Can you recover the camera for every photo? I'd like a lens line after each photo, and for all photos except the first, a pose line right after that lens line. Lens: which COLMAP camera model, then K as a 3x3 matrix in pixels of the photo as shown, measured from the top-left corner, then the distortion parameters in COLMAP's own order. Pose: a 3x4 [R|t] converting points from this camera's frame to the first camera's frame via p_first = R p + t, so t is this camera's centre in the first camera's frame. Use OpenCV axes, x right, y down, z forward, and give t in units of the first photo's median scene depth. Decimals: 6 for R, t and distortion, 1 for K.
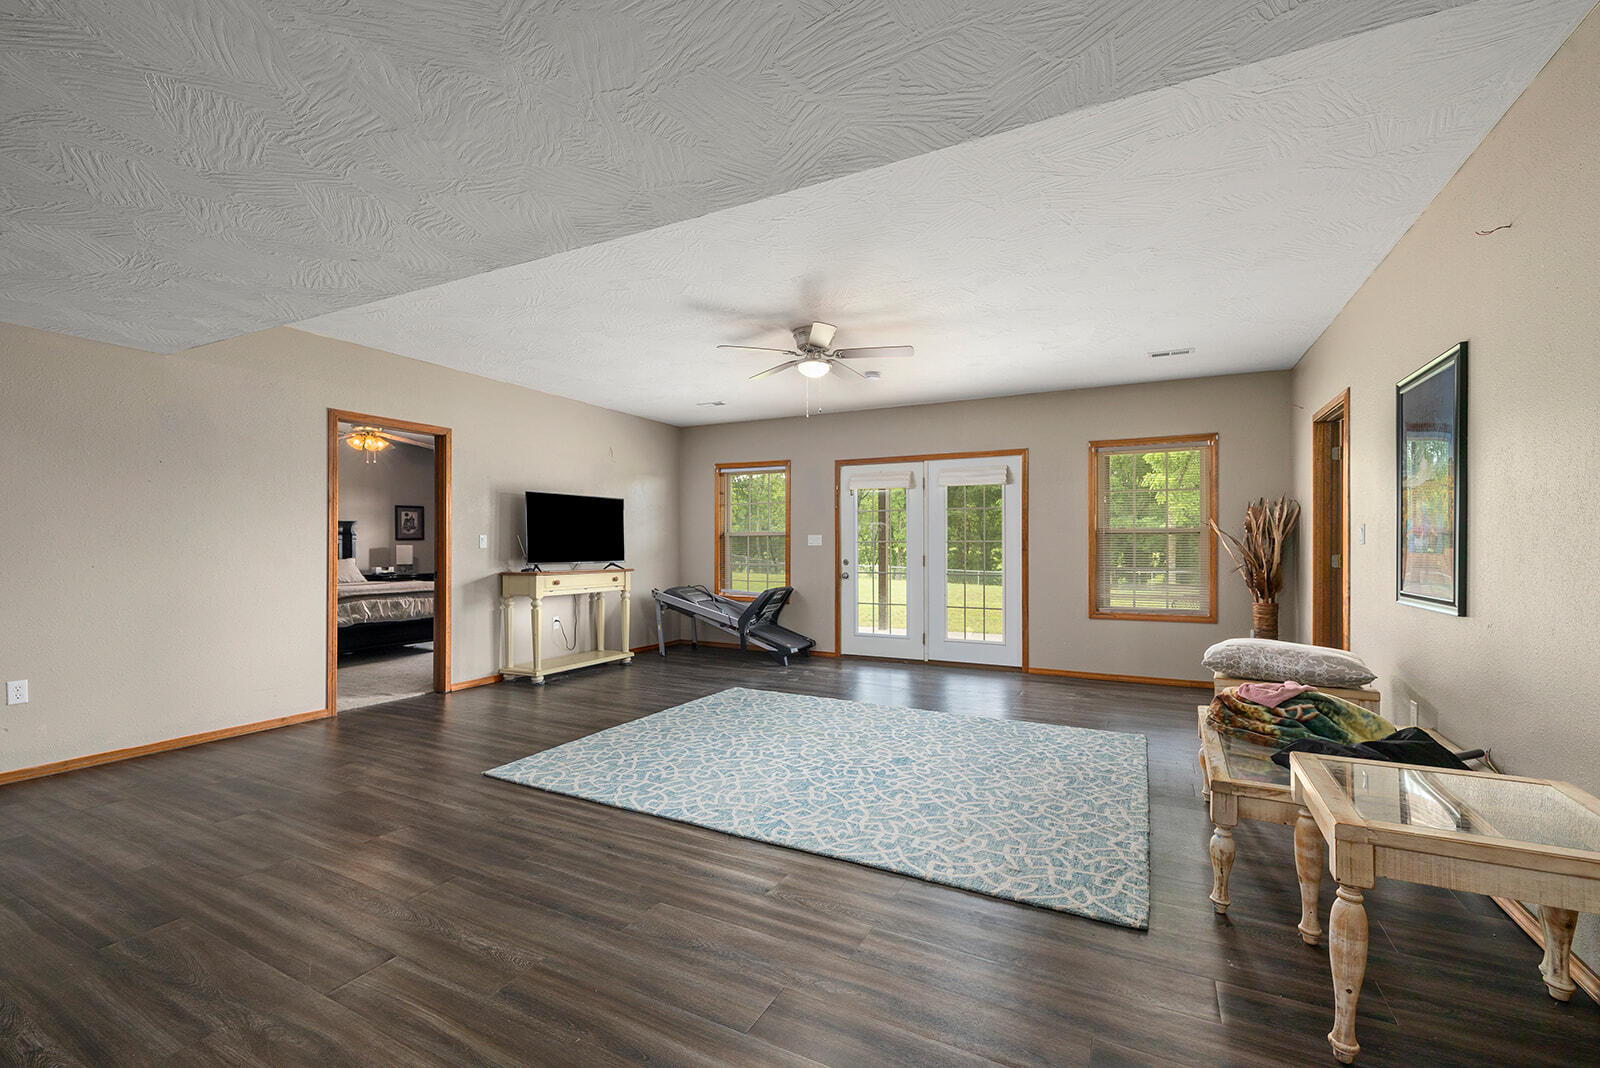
lens RADIAL K [[681.7, 0, 799.2], [0, 681.7, 541.0], [0, 0, 1]] dist [-0.000980, 0.000138]
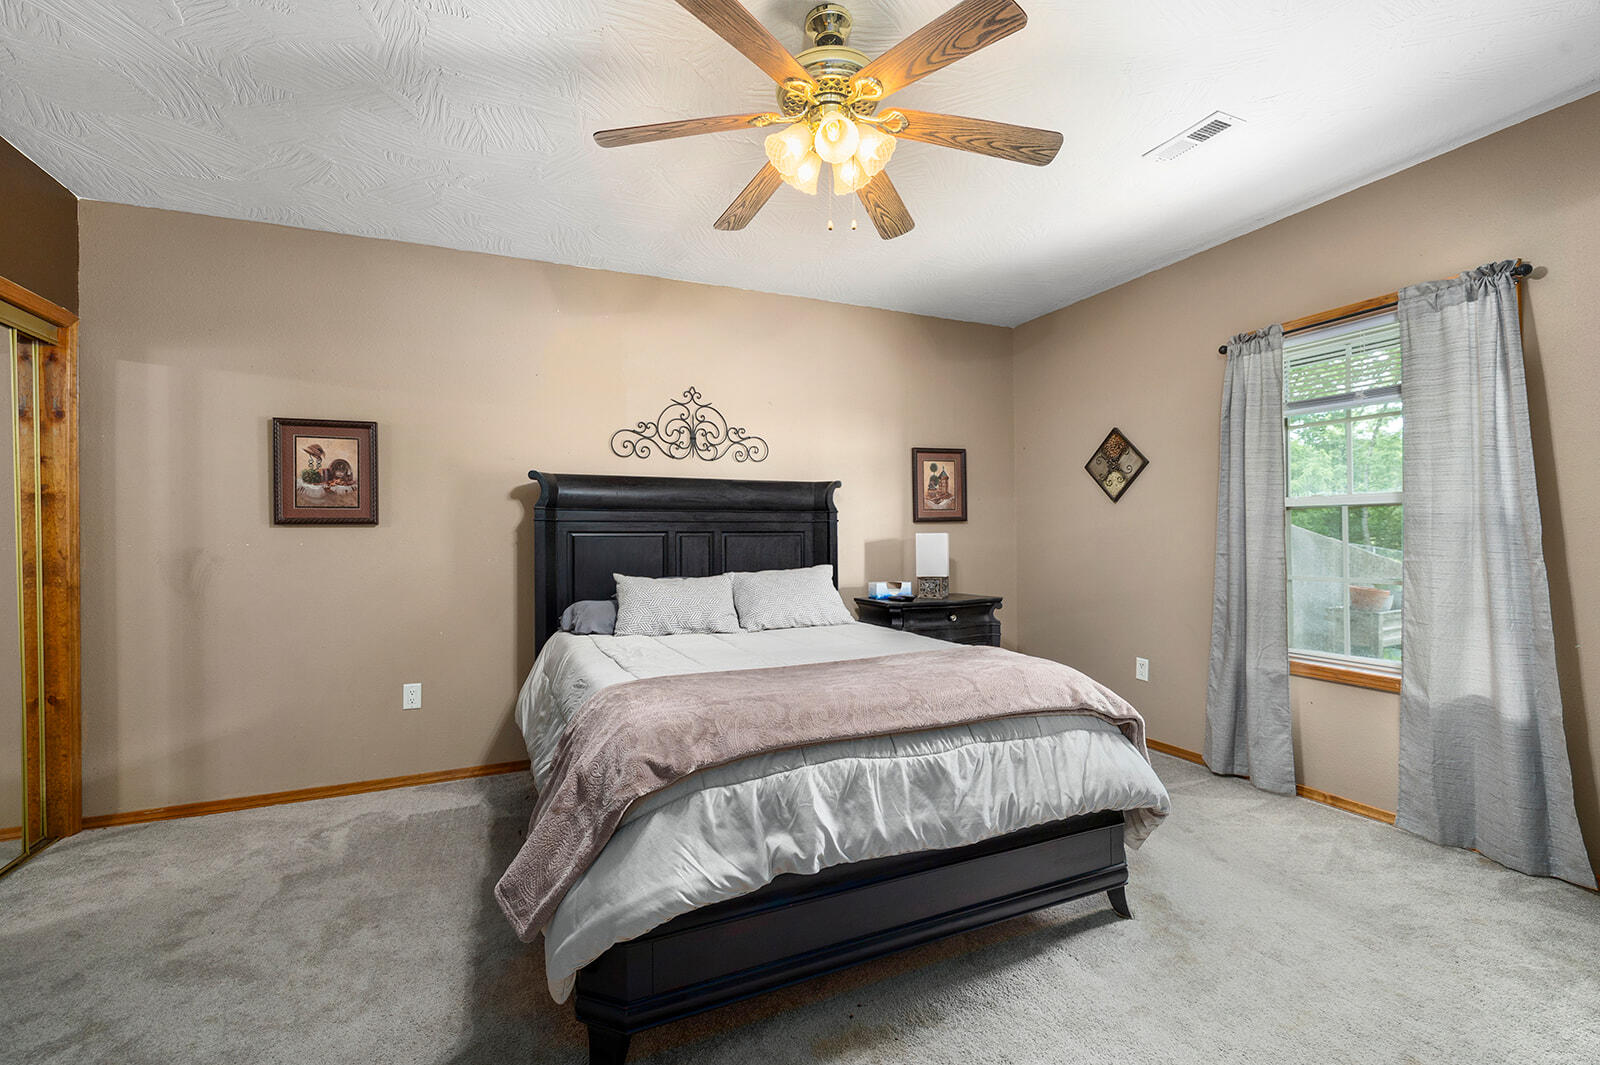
lens RADIAL K [[681.7, 0, 799.2], [0, 681.7, 539.5], [0, 0, 1]] dist [-0.000980, 0.000138]
pose [[0.772139, 0.001496, -0.635452, -0.366834], [0.008951, 0.999872, 0.013231, 0.003637], [0.635391, -0.015904, 0.772027, 0.607563]]
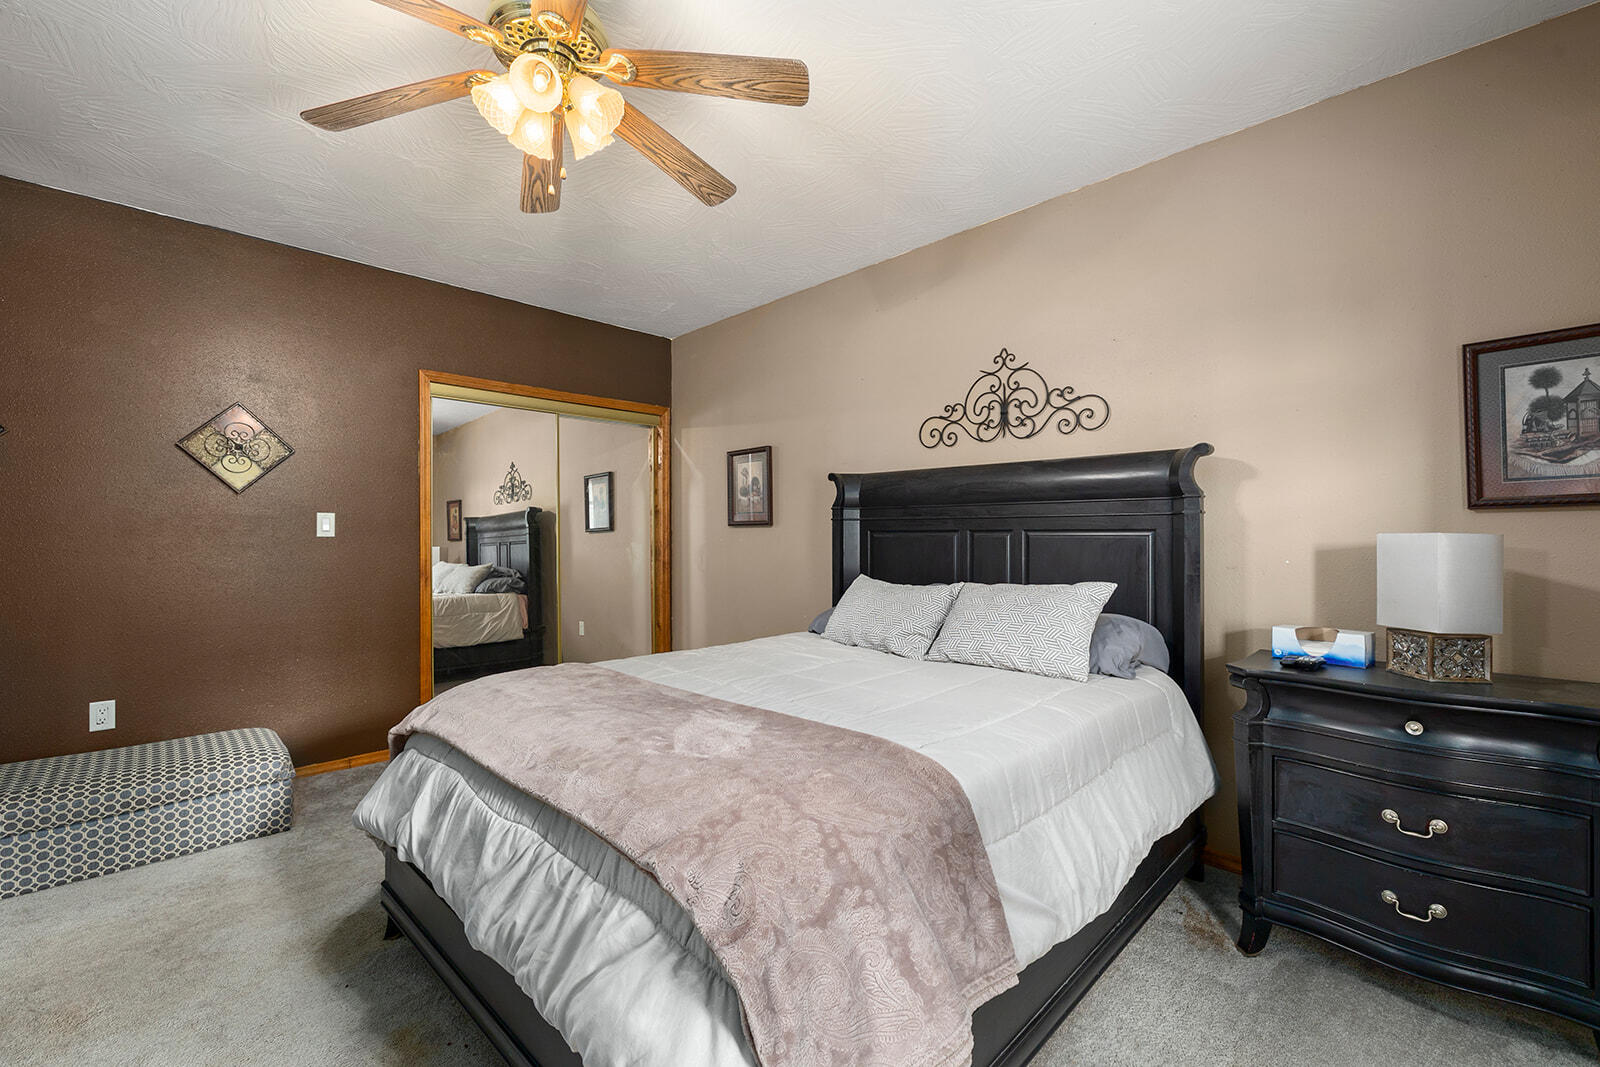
lens RADIAL K [[681.7, 0, 799.2], [0, 681.7, 540.5], [0, 0, 1]] dist [-0.000980, 0.000138]
pose [[-0.306932, 0.012179, -0.951653, -0.334932], [0.010348, 0.999902, 0.009459, 0.004523], [0.951675, -0.006944, -0.307028, 0.893051]]
